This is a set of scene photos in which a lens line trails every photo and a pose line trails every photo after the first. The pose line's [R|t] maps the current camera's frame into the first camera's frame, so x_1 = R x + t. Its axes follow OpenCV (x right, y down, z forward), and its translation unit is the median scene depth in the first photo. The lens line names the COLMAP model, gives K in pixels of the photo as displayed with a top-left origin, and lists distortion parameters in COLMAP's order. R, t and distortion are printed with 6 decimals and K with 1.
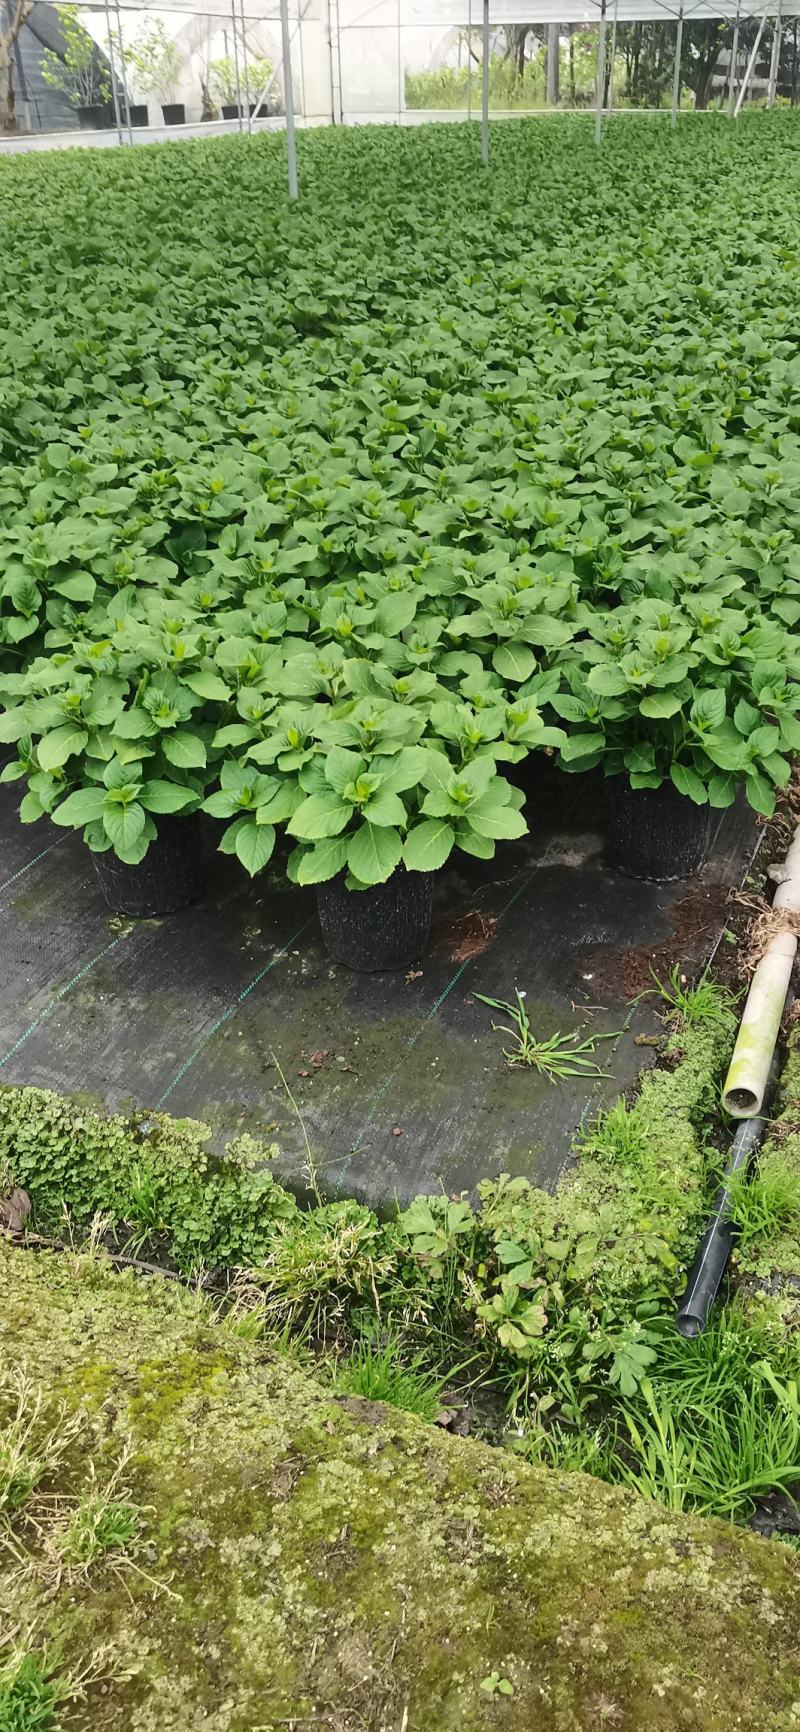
lens RADIAL K [[1381.0, 0, 395.3], [0, 1381.0, 866.0], [0, 0, 1]] dist [0.031765, -0.032711]
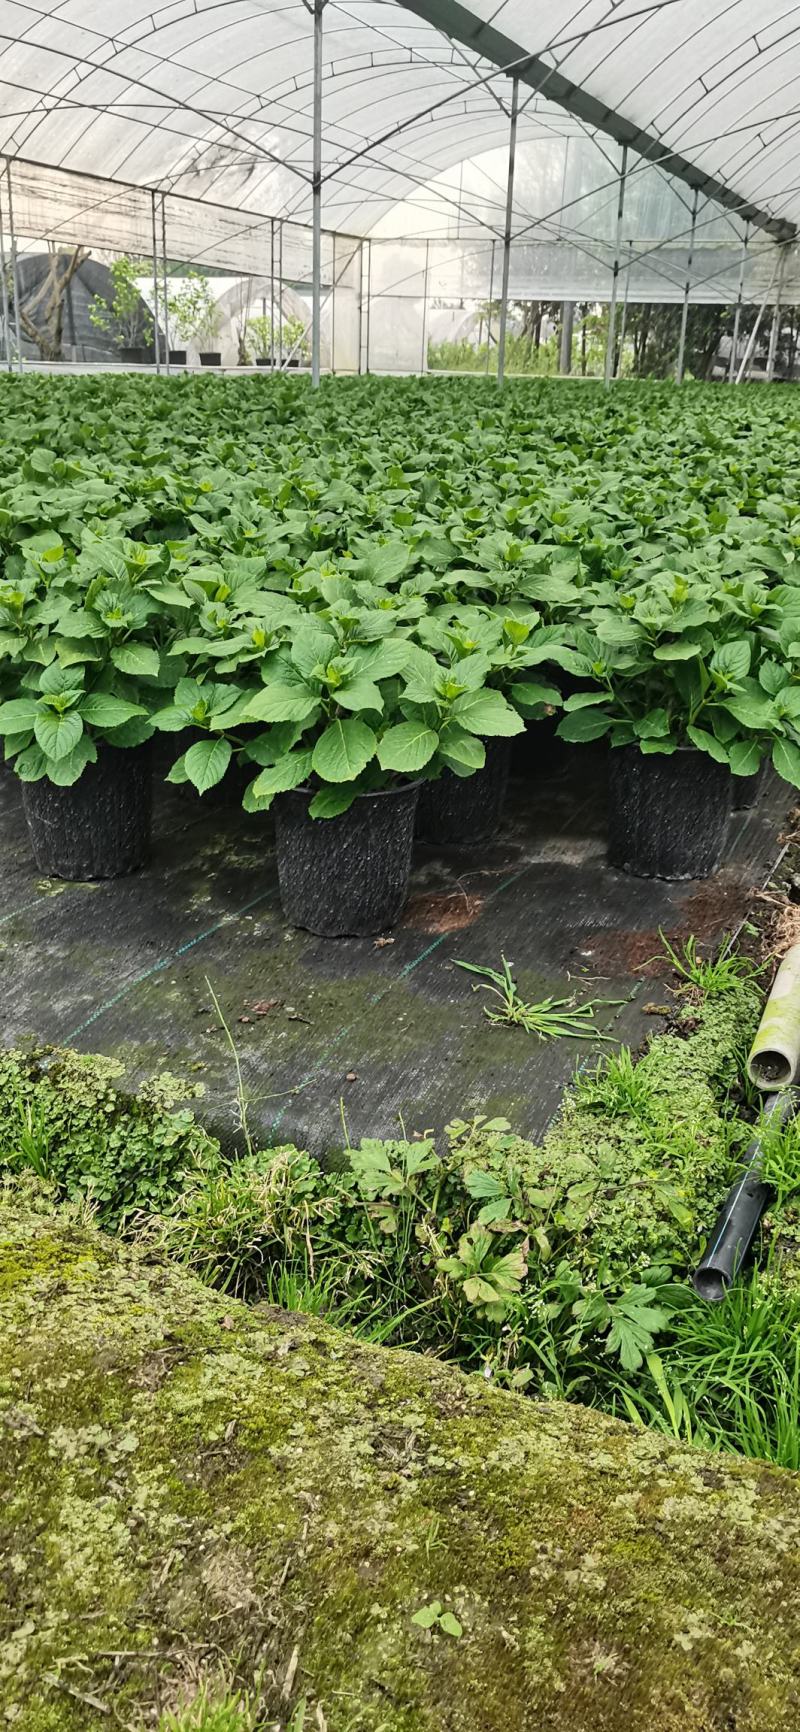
lens RADIAL K [[1381.0, 0, 393.4], [0, 1381.0, 870.9], [0, 0, 1]] dist [0.031765, -0.032711]
pose [[0.998624, 0.052439, 0.000035, 0.019629], [-0.051697, 0.984589, -0.167071, 0.203992], [-0.008796, 0.166840, 0.985945, 0.170081]]
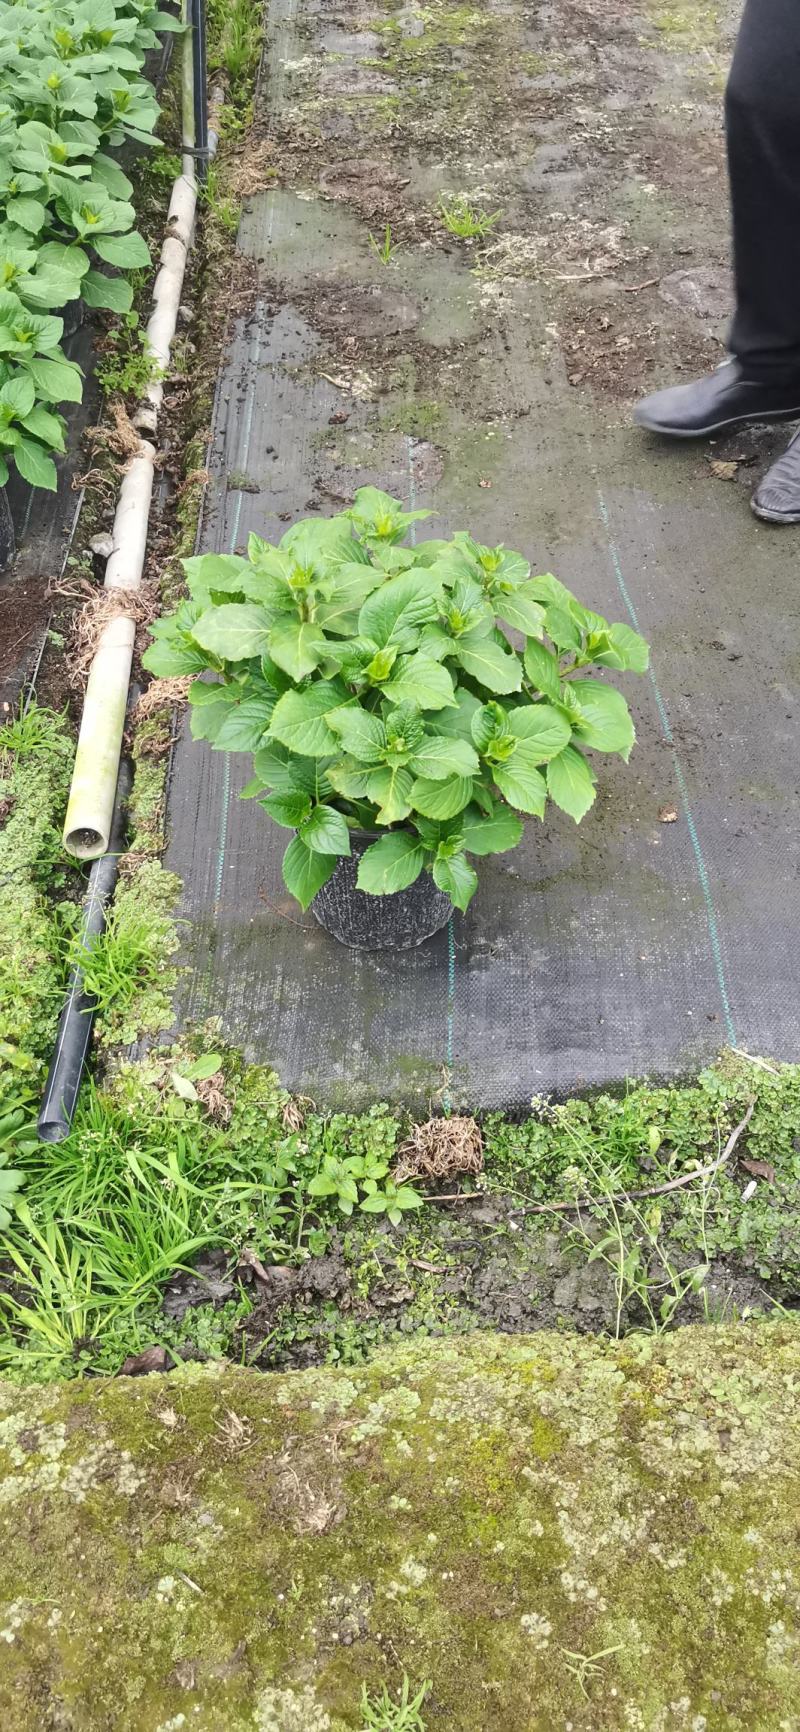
lens RADIAL K [[1381.0, 0, 403.9], [0, 1381.0, 866.1], [0, 0, 1]] dist [0.031765, -0.032711]
pose [[0.910540, -0.296616, 0.287985, 0.178158], [0.210396, 0.932103, 0.294817, -0.029929], [-0.355879, -0.207852, 0.911125, 0.133887]]
